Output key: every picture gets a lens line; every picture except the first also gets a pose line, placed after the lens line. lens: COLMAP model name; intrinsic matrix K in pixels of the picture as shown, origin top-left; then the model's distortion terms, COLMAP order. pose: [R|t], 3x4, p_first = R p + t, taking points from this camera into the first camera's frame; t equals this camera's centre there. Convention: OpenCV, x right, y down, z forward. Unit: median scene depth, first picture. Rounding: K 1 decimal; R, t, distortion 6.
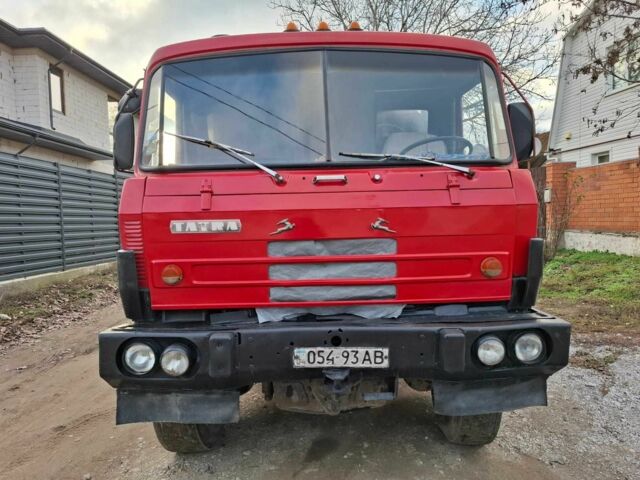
lens RADIAL K [[443.6, 0, 320.0], [0, 443.6, 240.0], [0, 0, 1]] dist [0.076694, -0.063713]
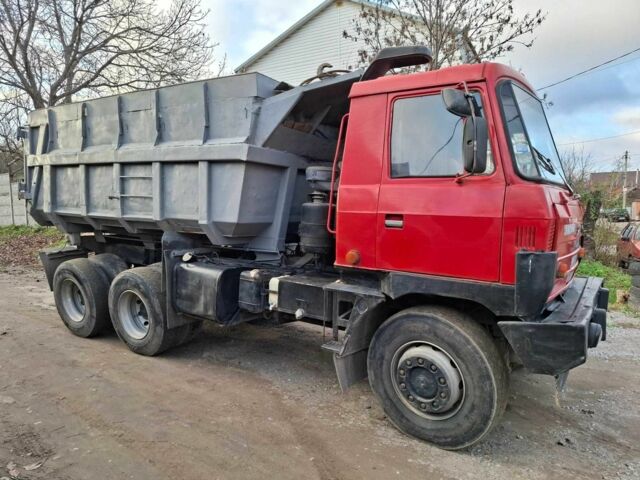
lens RADIAL K [[440.3, 0, 323.8], [0, 440.3, 243.3], [0, 0, 1]] dist [0.072188, -0.055001]
pose [[0.576257, -0.030815, 0.816687, -1.415539], [0.032012, 0.999373, 0.015120, -0.027638], [-0.816641, 0.017431, 0.576882, 0.701365]]
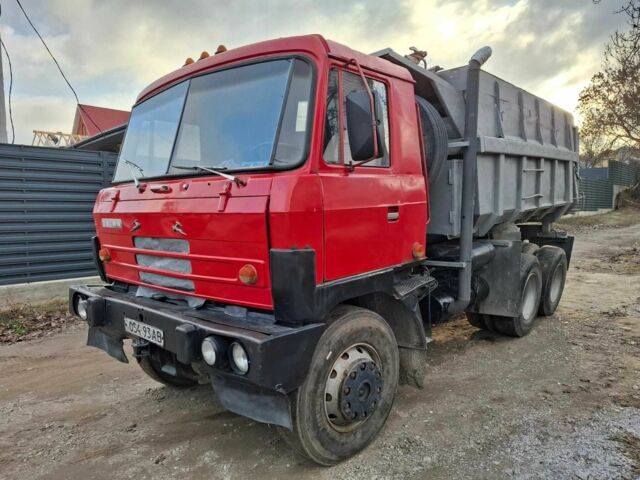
lens RADIAL K [[440.3, 0, 323.8], [0, 440.3, 243.3], [0, 0, 1]] dist [0.072188, -0.055001]
pose [[0.739975, 0.066663, -0.669323, 1.017021], [-0.044193, 0.997745, 0.050515, -0.057867], [0.671181, -0.007800, 0.741252, 0.330096]]
